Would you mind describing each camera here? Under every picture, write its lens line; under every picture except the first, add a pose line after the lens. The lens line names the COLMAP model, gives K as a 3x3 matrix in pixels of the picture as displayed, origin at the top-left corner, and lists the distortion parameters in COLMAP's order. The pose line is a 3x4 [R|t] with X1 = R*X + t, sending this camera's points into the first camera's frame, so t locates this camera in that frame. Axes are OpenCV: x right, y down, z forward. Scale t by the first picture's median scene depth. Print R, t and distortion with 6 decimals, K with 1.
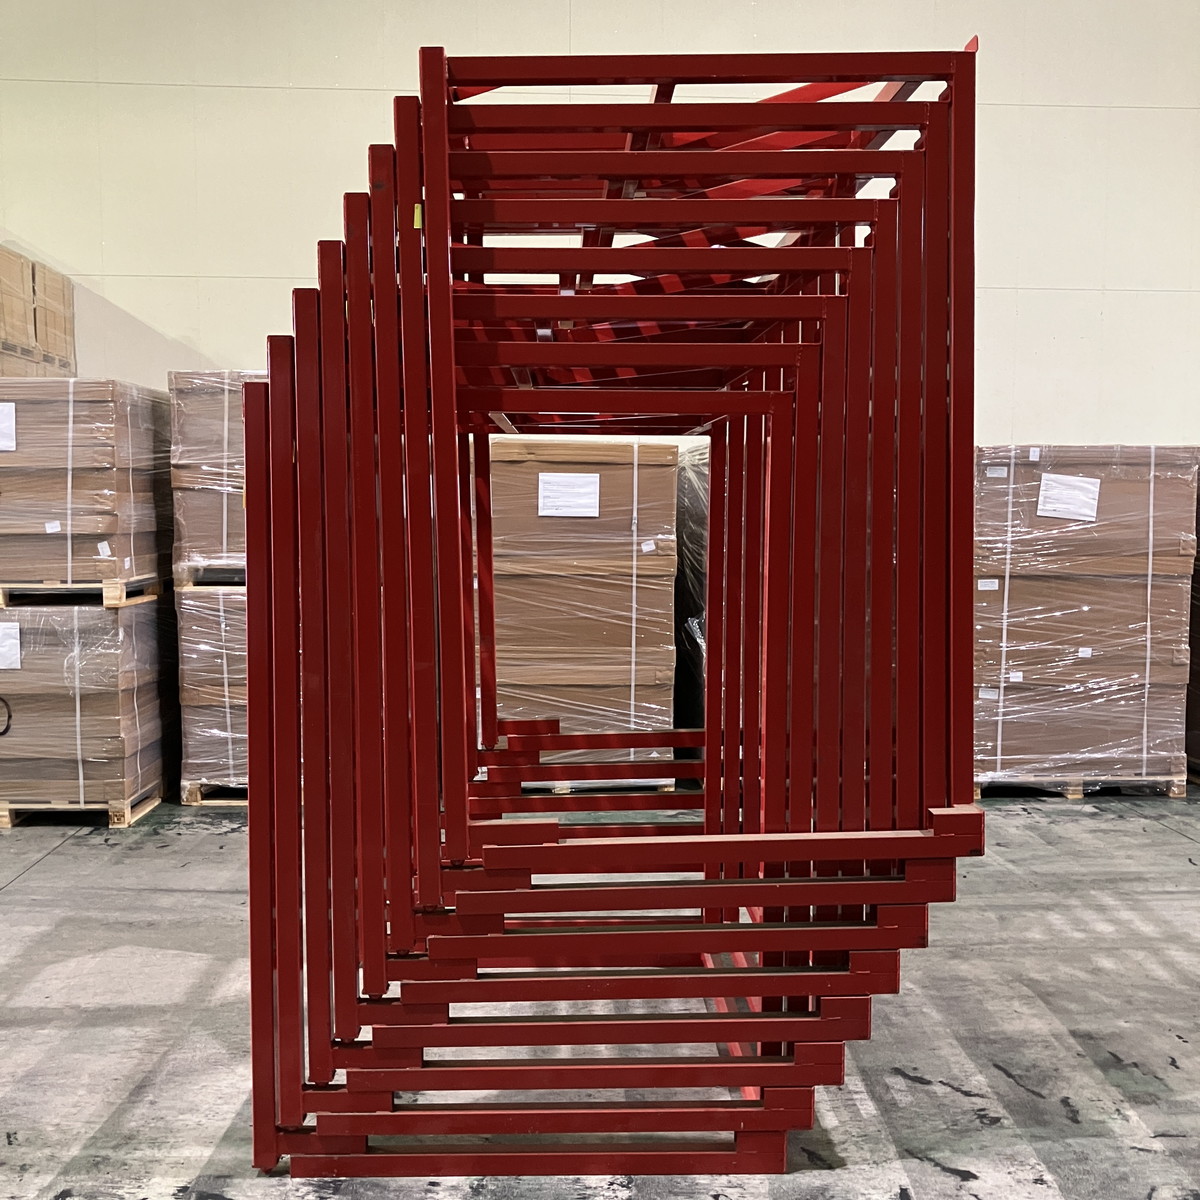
lens RADIAL K [[1305.1, 0, 601.7], [0, 1305.1, 597.2], [0, 0, 1]] dist [0.015029, 0.000000]
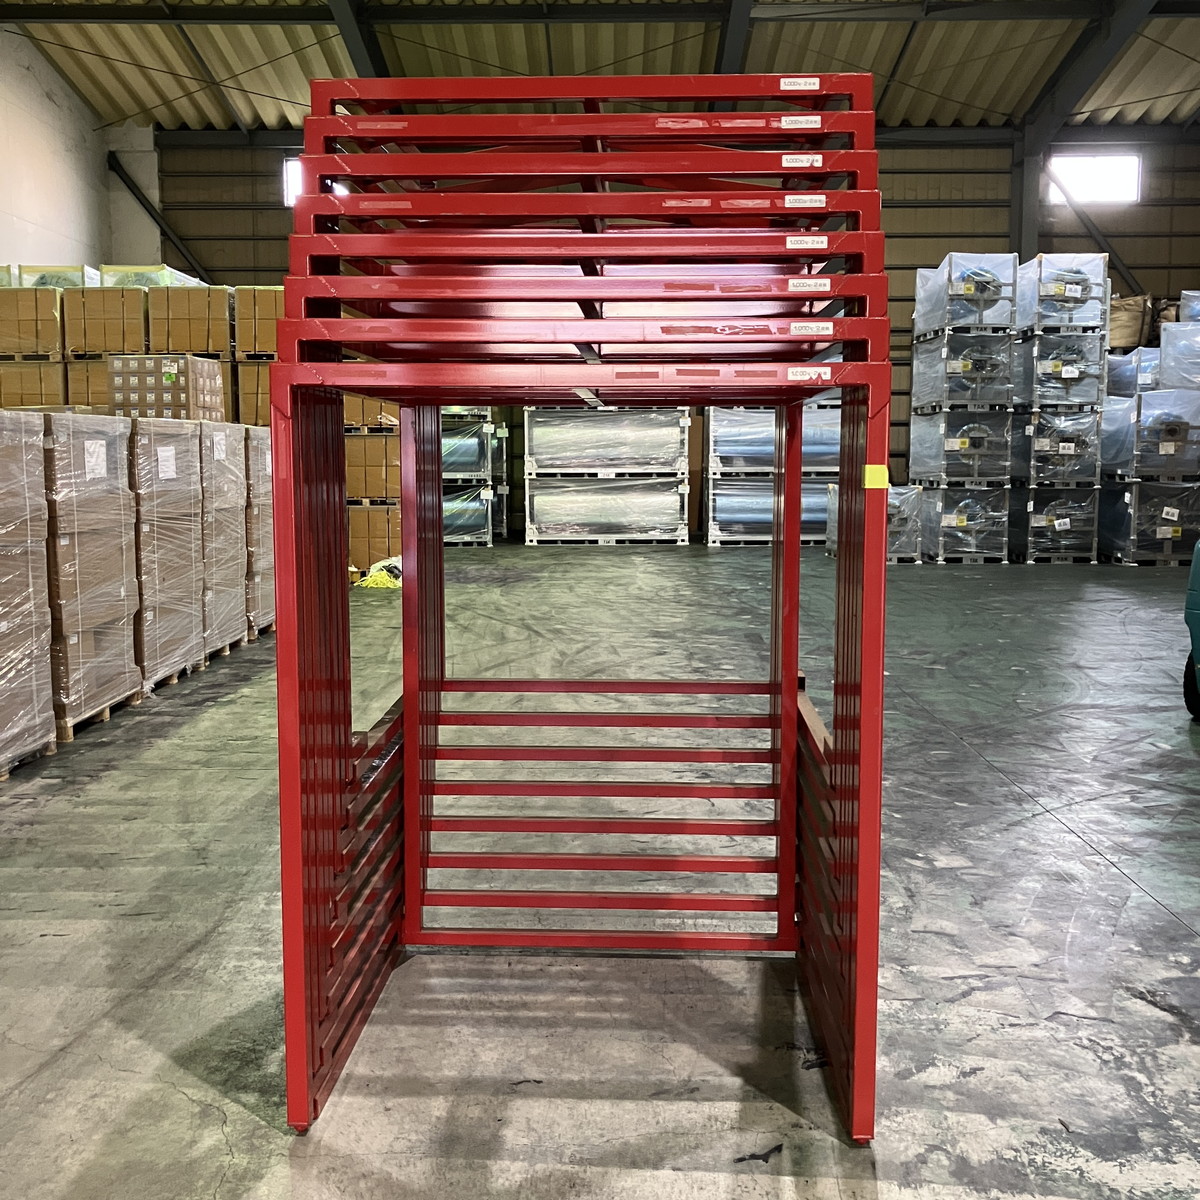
lens RADIAL K [[1305.1, 0, 598.4], [0, 1305.1, 599.3], [0, 0, 1]] dist [0.015029, 0.000000]
pose [[0.079000, -0.114440, 0.990284, -0.544711], [0.079640, 0.990938, 0.108162, -0.046436], [-0.993688, 0.070322, 0.087398, 0.482340]]
